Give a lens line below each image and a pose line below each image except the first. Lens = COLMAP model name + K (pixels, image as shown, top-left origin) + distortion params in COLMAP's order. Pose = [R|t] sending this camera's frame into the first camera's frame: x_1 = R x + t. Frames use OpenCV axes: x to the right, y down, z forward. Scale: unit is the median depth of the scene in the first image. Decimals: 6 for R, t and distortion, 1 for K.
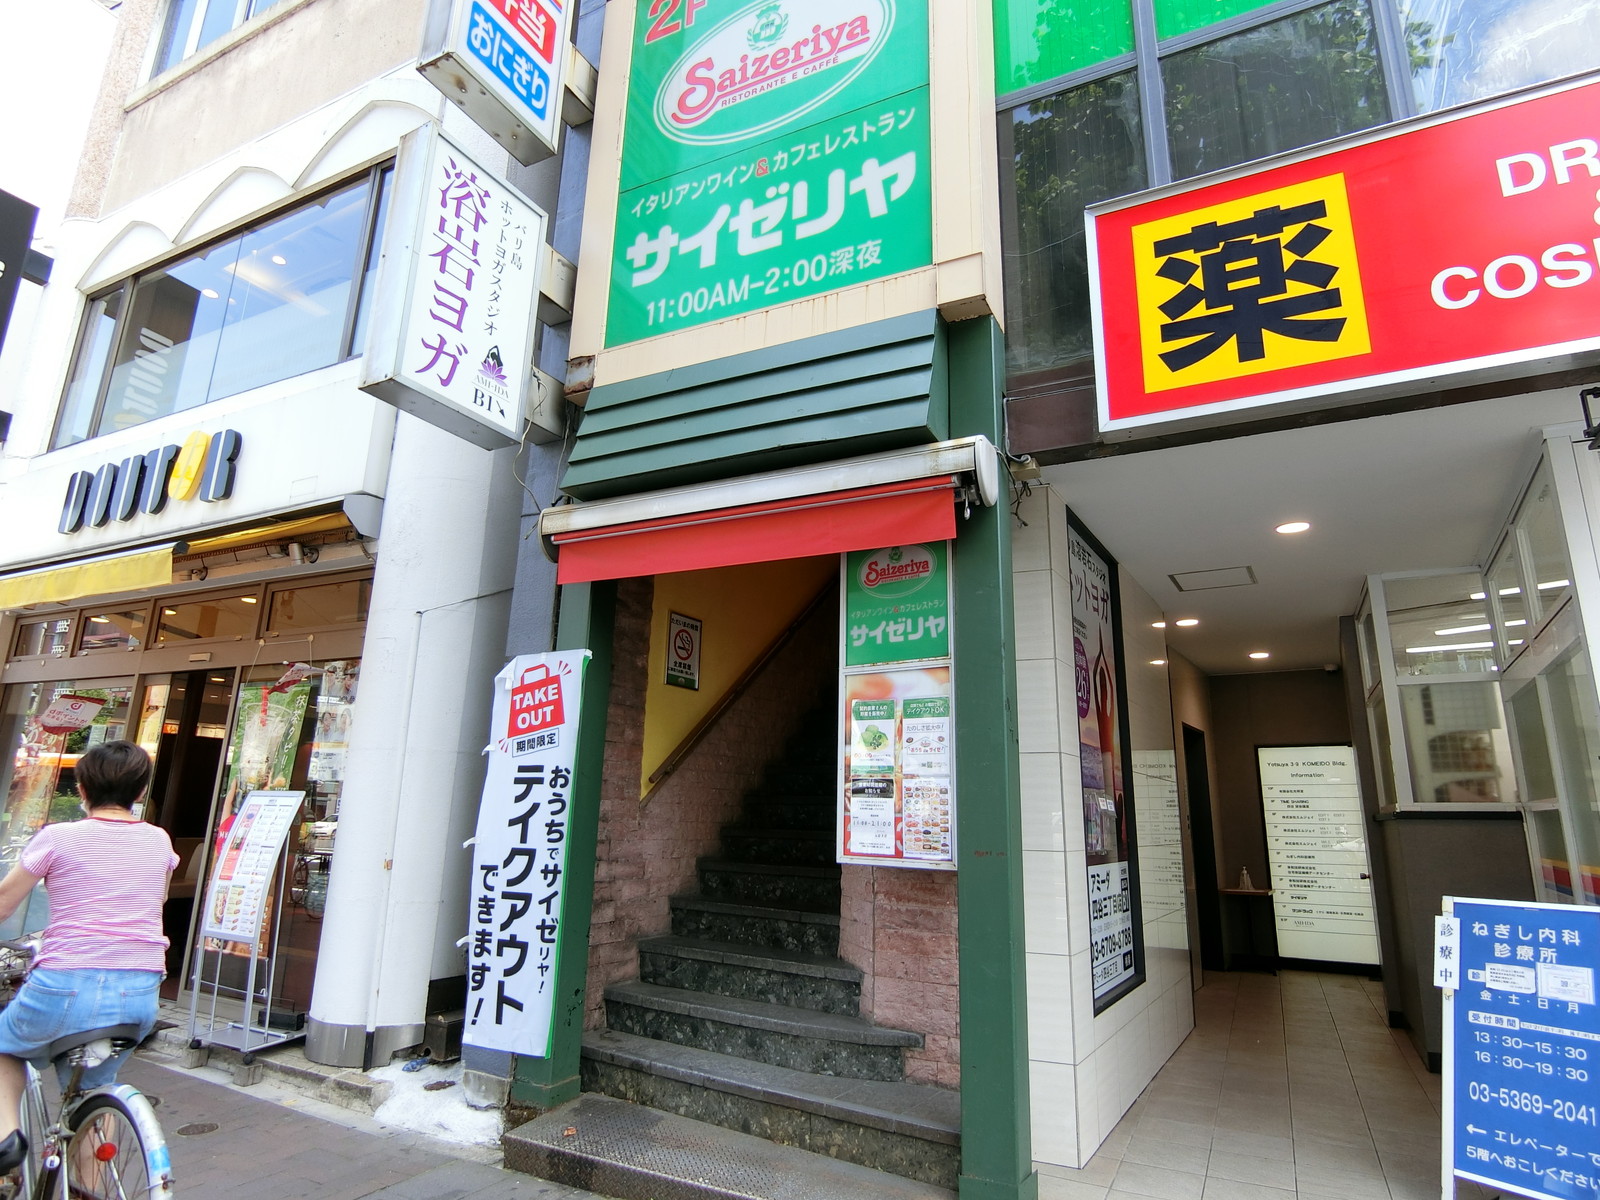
lens RADIAL K [[859.8, 0, 800.0], [0, 859.8, 600.0], [0, 0, 1]] dist [0.000523, 0.000099]
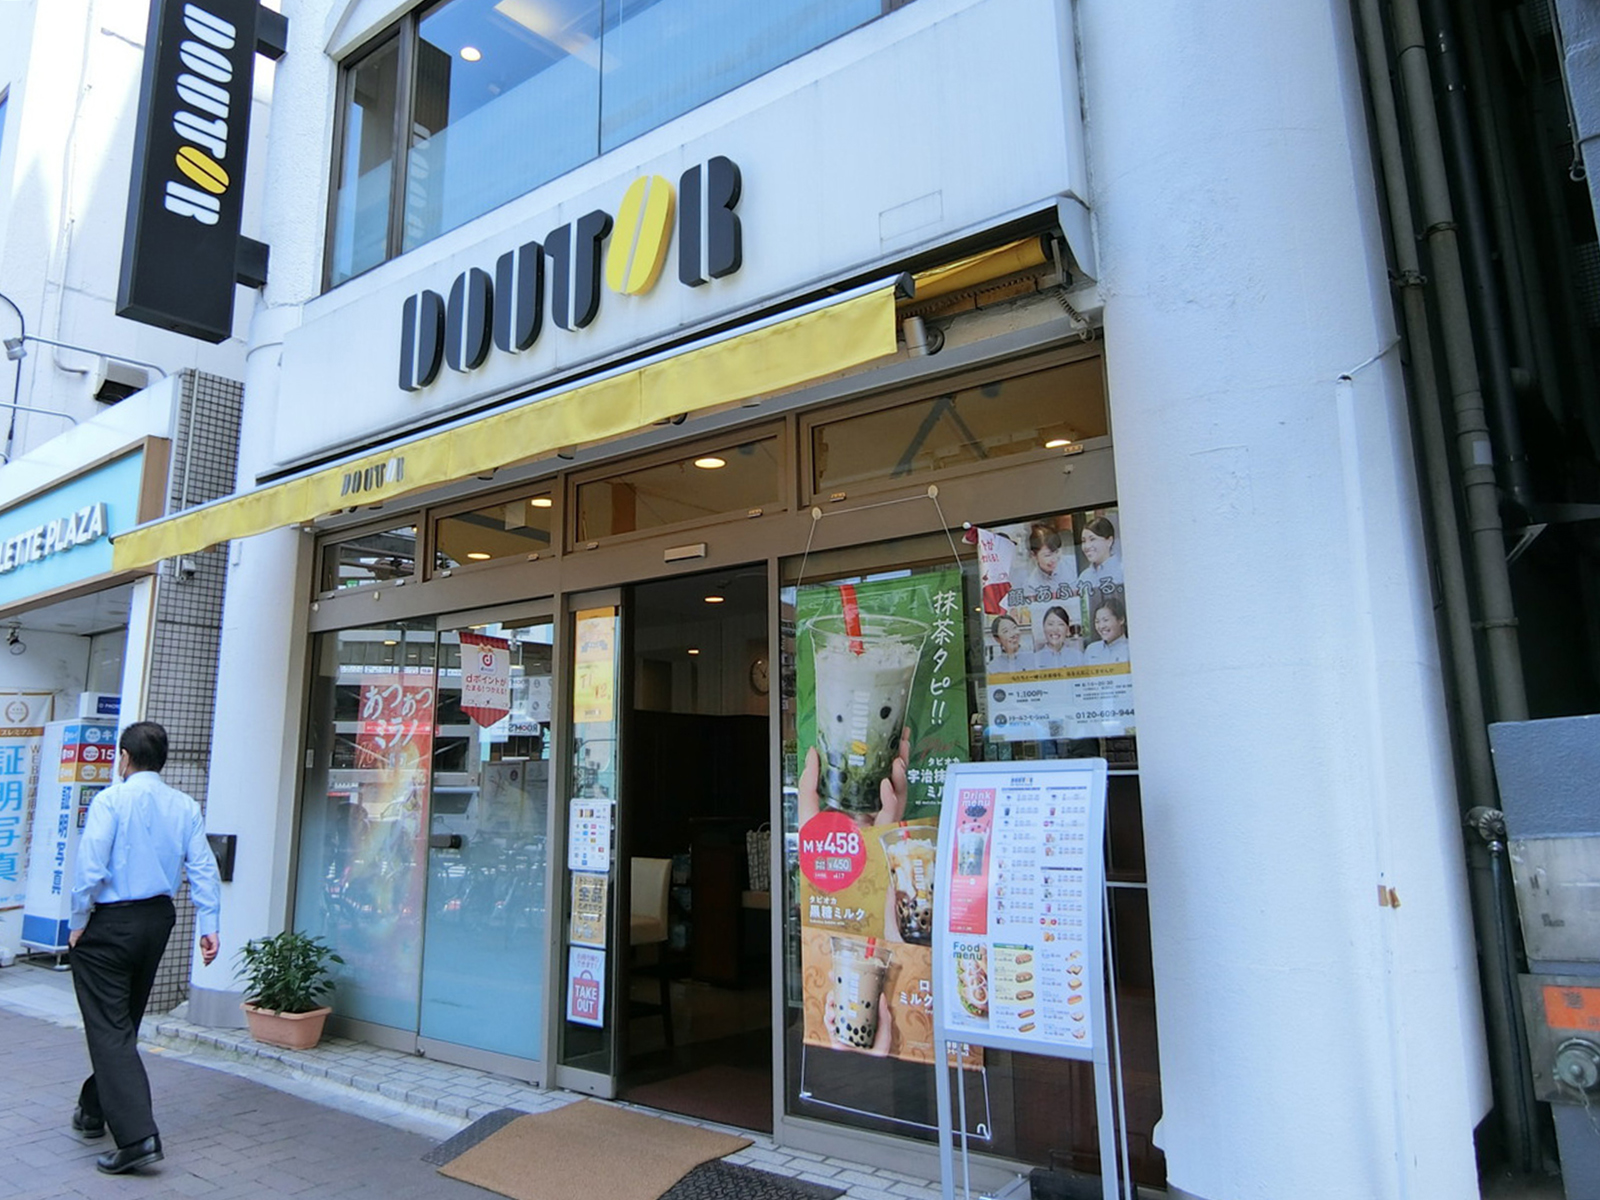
lens RADIAL K [[1166.6, 0, 798.3], [0, 1166.6, 534.7], [0, 0, 1]] dist [0.000540, 0.000027]
pose [[0.977169, -0.081837, -0.196069, -0.463665], [0.086941, 0.996059, 0.017549, 0.047106], [0.193861, -0.034195, 0.980433, 0.220736]]
